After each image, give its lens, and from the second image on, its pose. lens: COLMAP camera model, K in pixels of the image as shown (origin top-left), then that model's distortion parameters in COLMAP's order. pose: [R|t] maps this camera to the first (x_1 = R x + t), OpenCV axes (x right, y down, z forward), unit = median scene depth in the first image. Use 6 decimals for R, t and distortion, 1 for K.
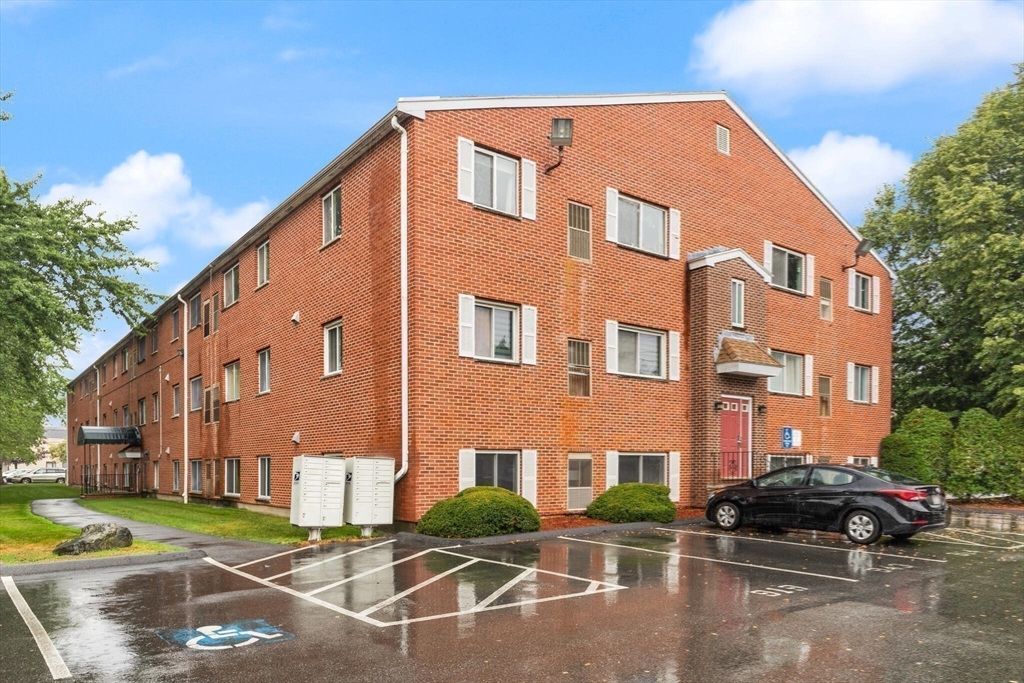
lens RADIAL K [[710.8, 0, 512.0], [0, 710.8, 341.5], [0, 0, 1]] dist [0.020848, -0.003499]
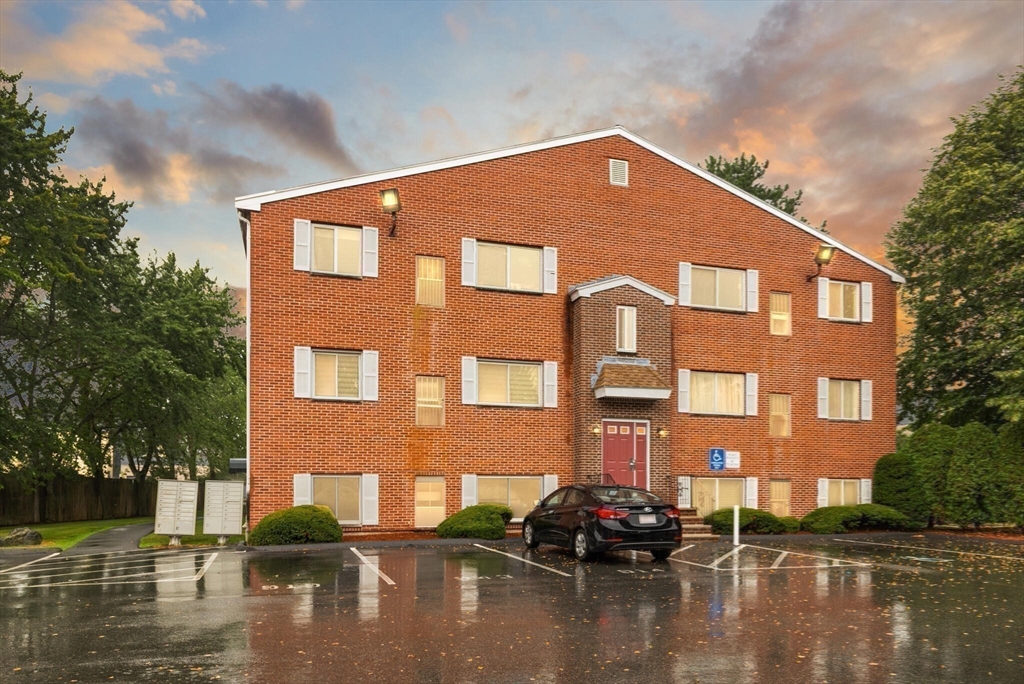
lens RADIAL K [[710.8, 0, 512.0], [0, 710.8, 342.0], [0, 0, 1]] dist [0.020848, -0.003499]
pose [[0.940926, -0.070097, -0.331277, 0.565466], [0.058202, 0.997258, -0.045704, 0.002615], [0.333573, 0.023723, 0.942426, -0.026936]]
